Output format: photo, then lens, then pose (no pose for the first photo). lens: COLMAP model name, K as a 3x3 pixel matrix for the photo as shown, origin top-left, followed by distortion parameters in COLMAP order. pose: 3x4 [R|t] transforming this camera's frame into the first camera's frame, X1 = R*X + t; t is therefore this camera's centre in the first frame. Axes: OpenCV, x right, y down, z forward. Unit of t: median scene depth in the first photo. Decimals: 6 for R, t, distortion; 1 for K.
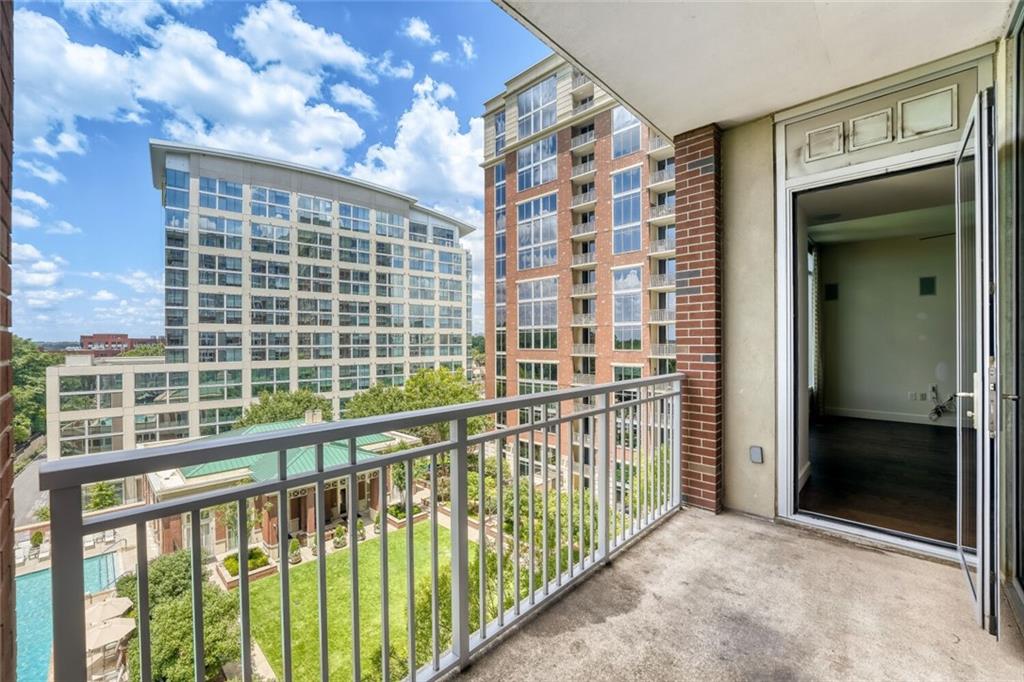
lens RADIAL K [[413.3, 0, 505.6], [0, 413.3, 341.5], [0, 0, 1]] dist [-0.027728, 0.003145]
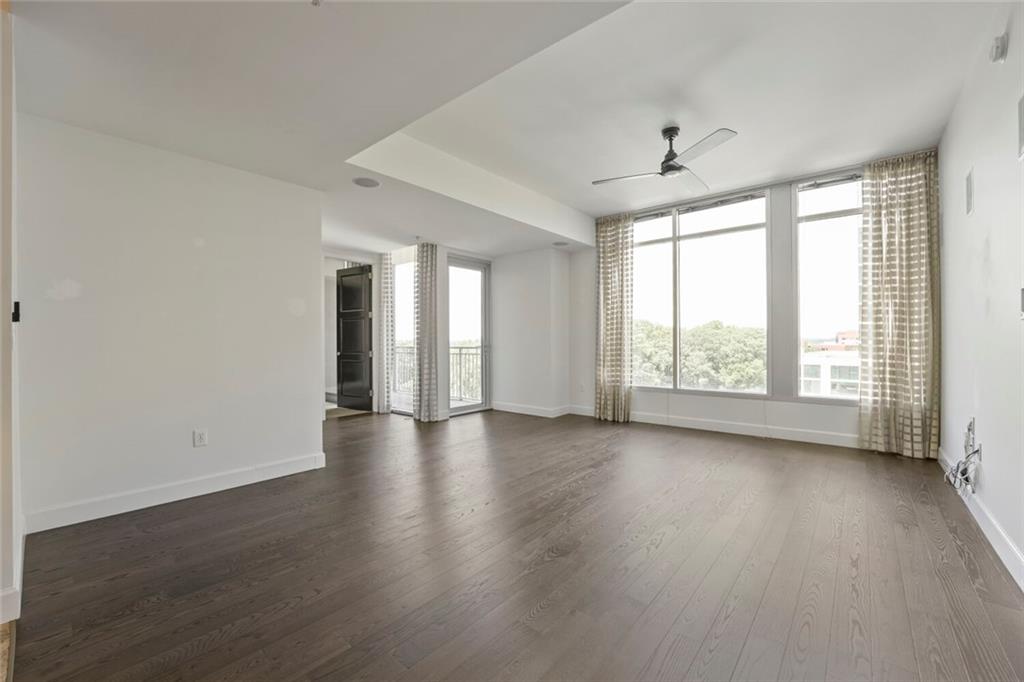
lens RADIAL K [[413.3, 0, 513.2], [0, 413.3, 338.7], [0, 0, 1]] dist [-0.027728, 0.003145]
pose [[0.052337, -0.000668, -0.998629, 0.201914], [0.005859, 0.999983, -0.000362, -0.000543], [0.998612, -0.005833, 0.052340, 0.081909]]
